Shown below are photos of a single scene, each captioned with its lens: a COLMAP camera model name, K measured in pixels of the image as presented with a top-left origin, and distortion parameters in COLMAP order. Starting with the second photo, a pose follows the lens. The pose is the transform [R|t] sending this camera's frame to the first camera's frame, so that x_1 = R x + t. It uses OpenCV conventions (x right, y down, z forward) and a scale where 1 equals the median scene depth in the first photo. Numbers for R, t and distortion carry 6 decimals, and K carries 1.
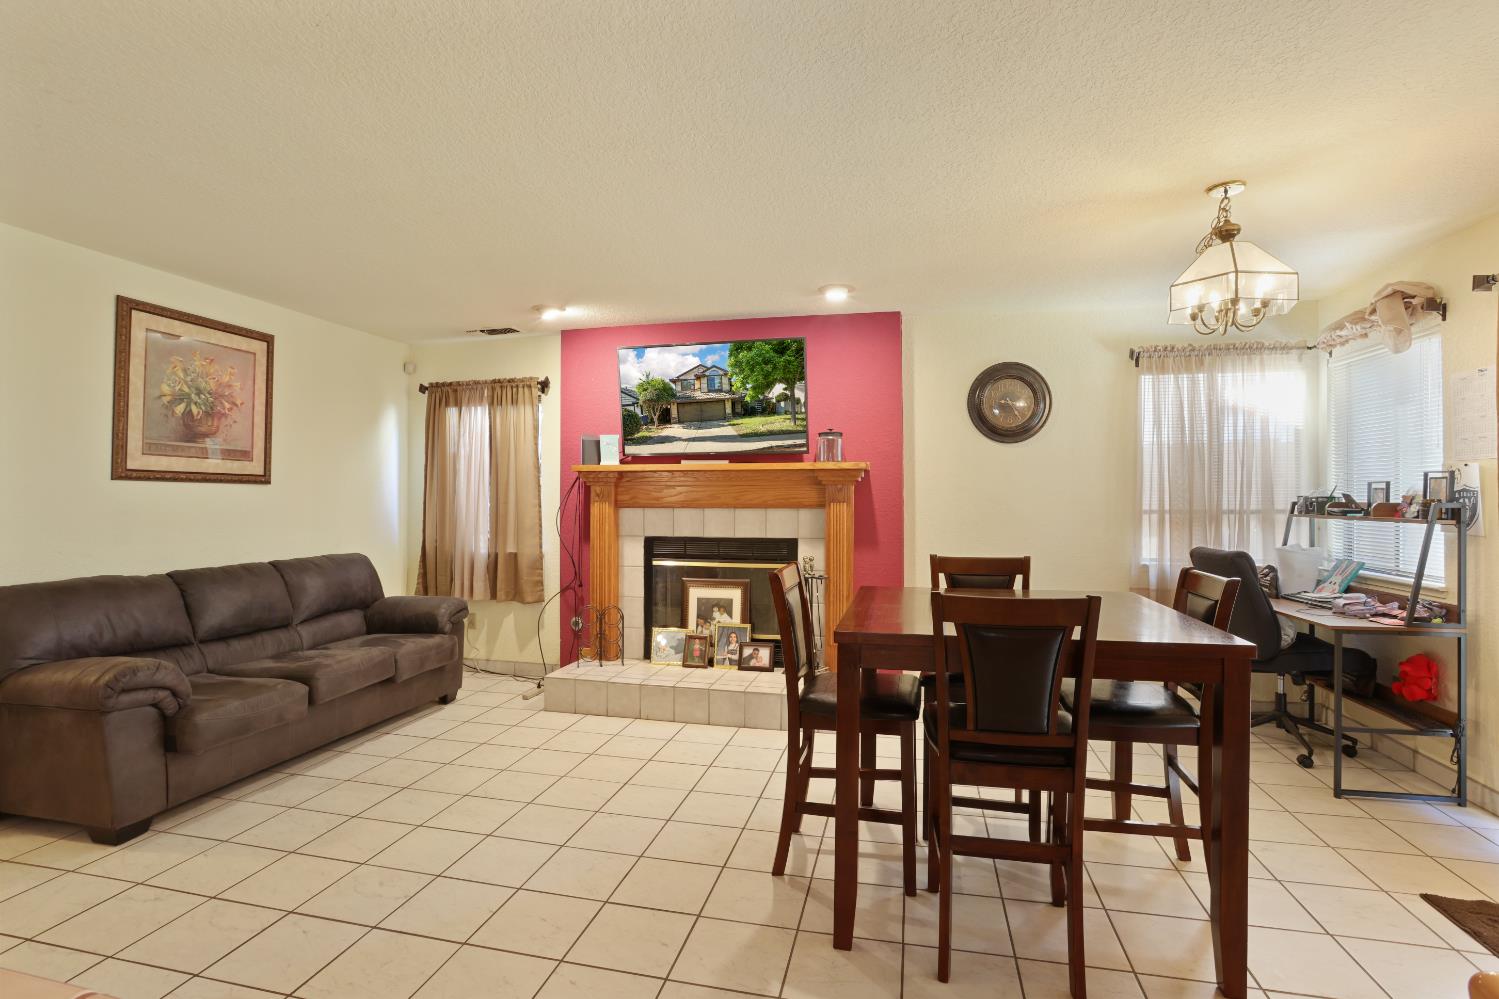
lens RADIAL K [[716.7, 0, 725.2], [0, 716.7, 497.5], [0, 0, 1]] dist [-0.030433, 0.000343]
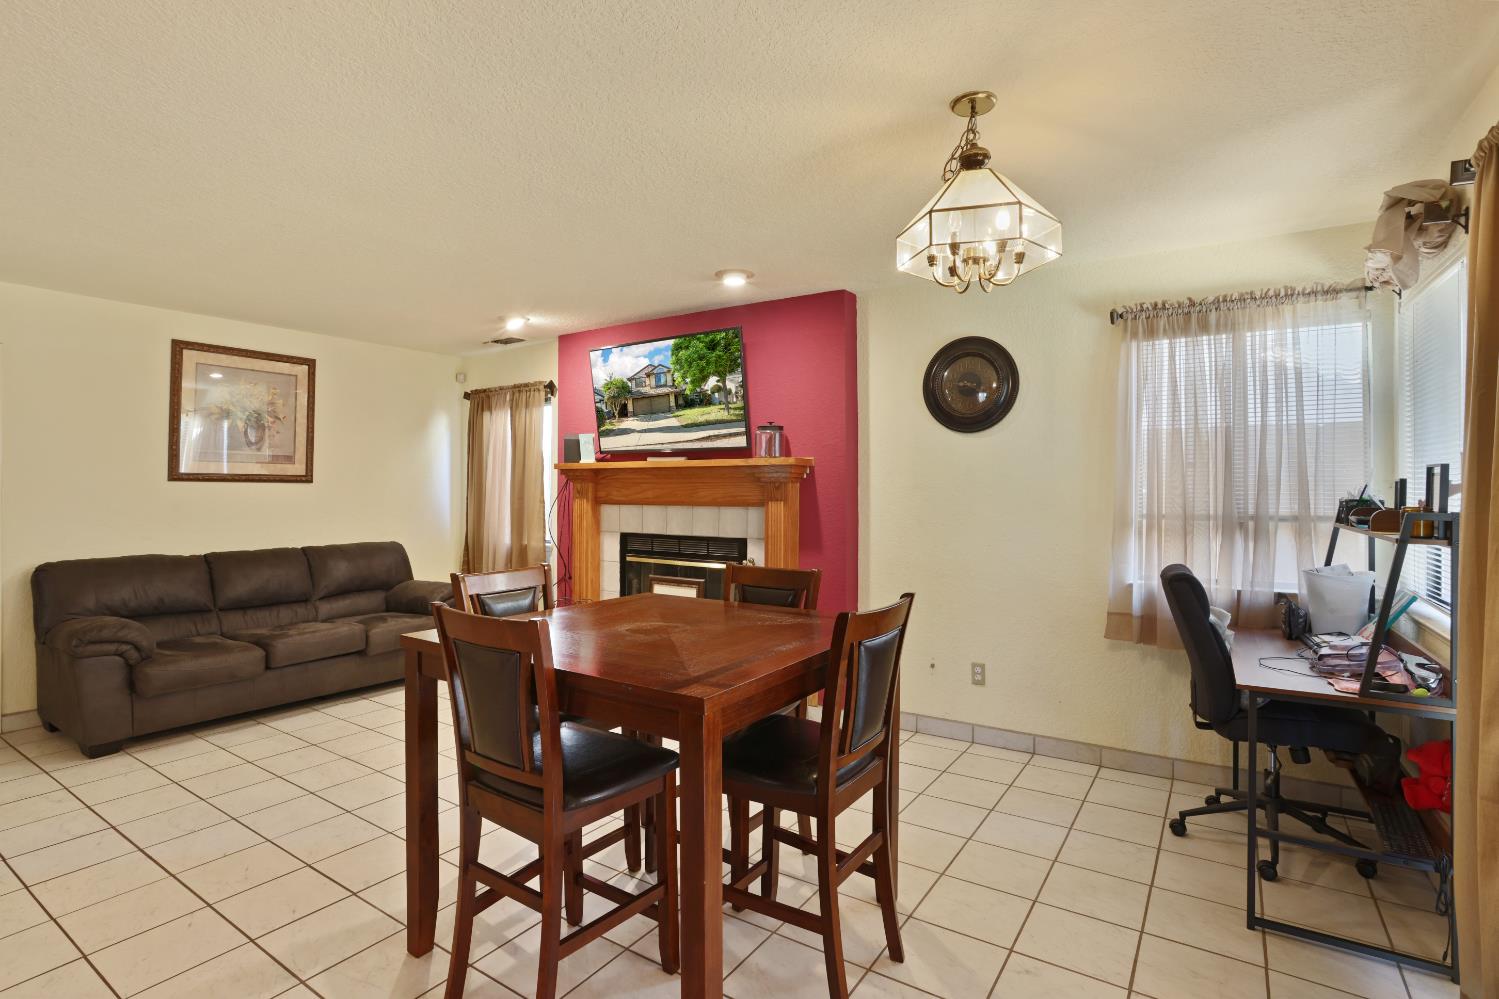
lens RADIAL K [[733.4, 0, 740.3], [0, 733.4, 487.4], [0, 0, 1]] dist [-0.030347, 0.000140]
pose [[0.937512, 0.000503, -0.347952, 0.432552], [-0.000320, 1.000000, 0.000582, -0.011002], [0.347953, -0.000434, 0.937512, 0.087406]]
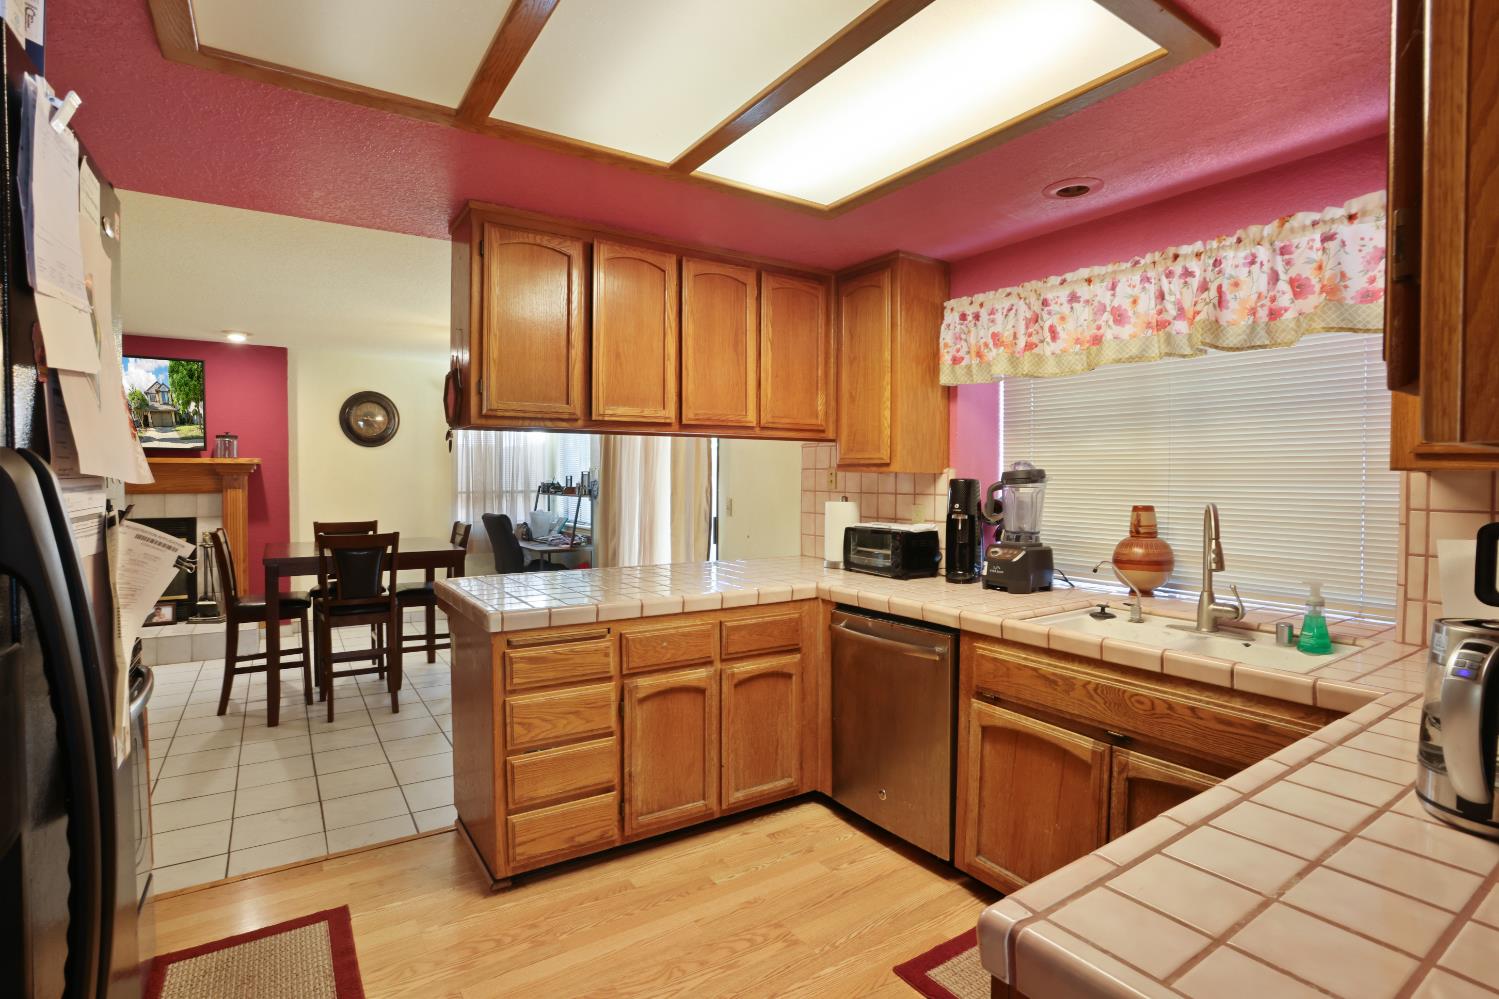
lens RADIAL K [[760.9, 0, 749.5], [0, 760.9, 499.5], [0, 0, 1]] dist [-0.032294, 0.000064]
pose [[0.683855, -0.022204, 0.729280, -0.190899], [-0.000898, 0.999510, 0.031275, -0.017183], [-0.729617, -0.022042, 0.683501, -0.600284]]
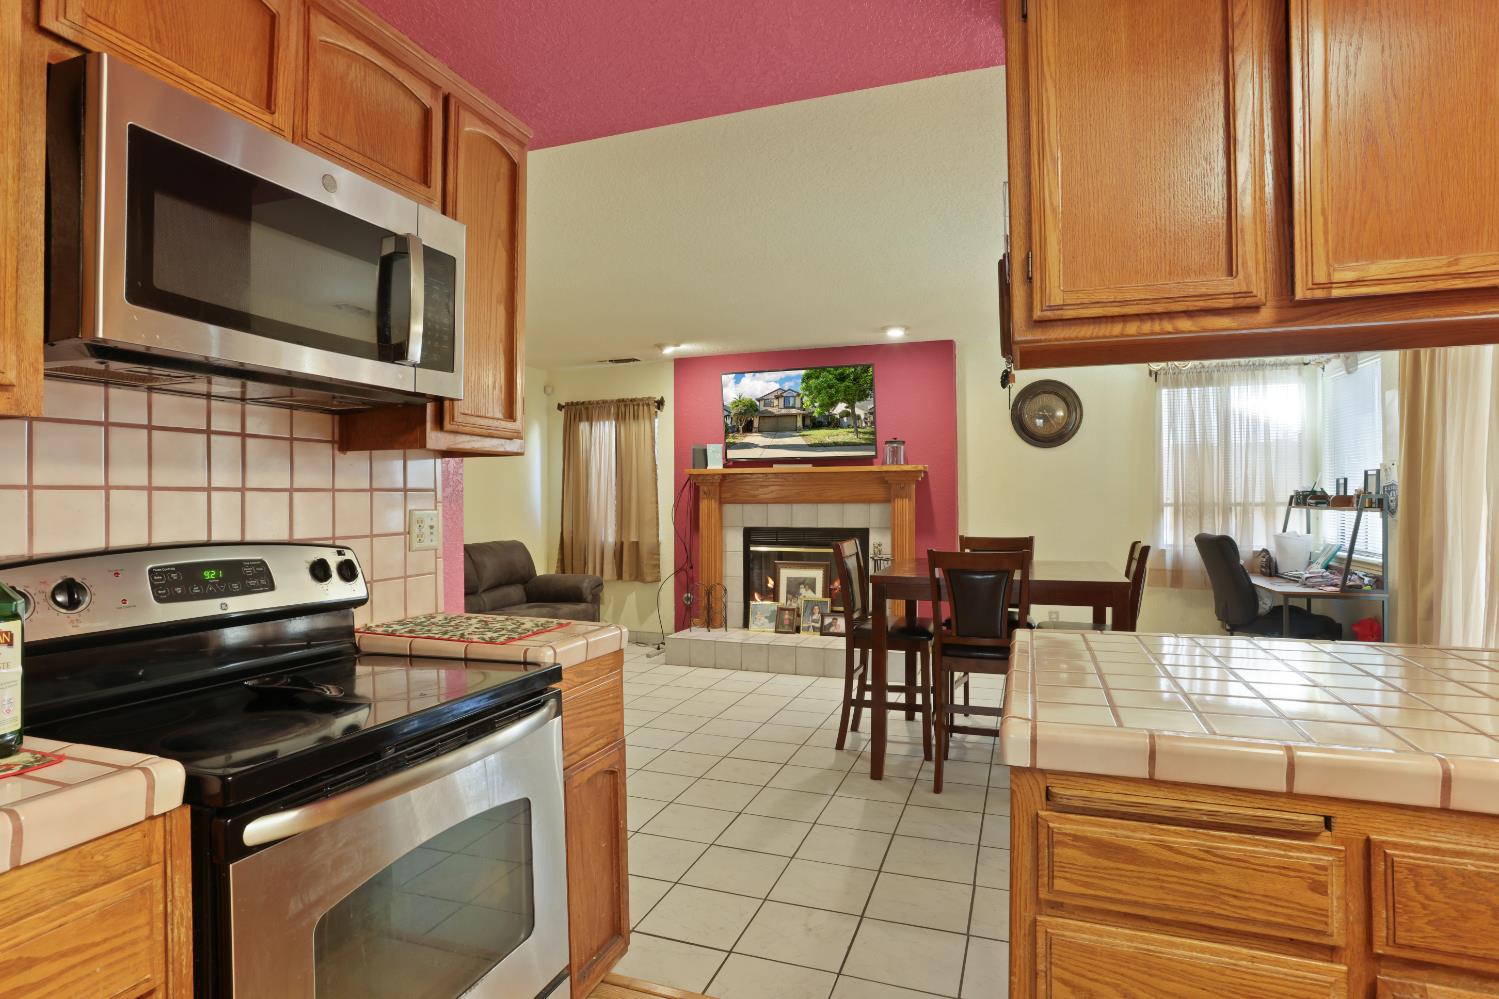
lens RADIAL K [[791.1, 0, 743.7], [0, 791.1, 493.7], [0, 0, 1]] dist [-0.007871, 0.002014]
pose [[0.994985, -0.005378, -0.099879, 0.024046], [0.004688, 0.999964, -0.007142, 0.007568], [0.099914, 0.006638, 0.994974, -0.358351]]
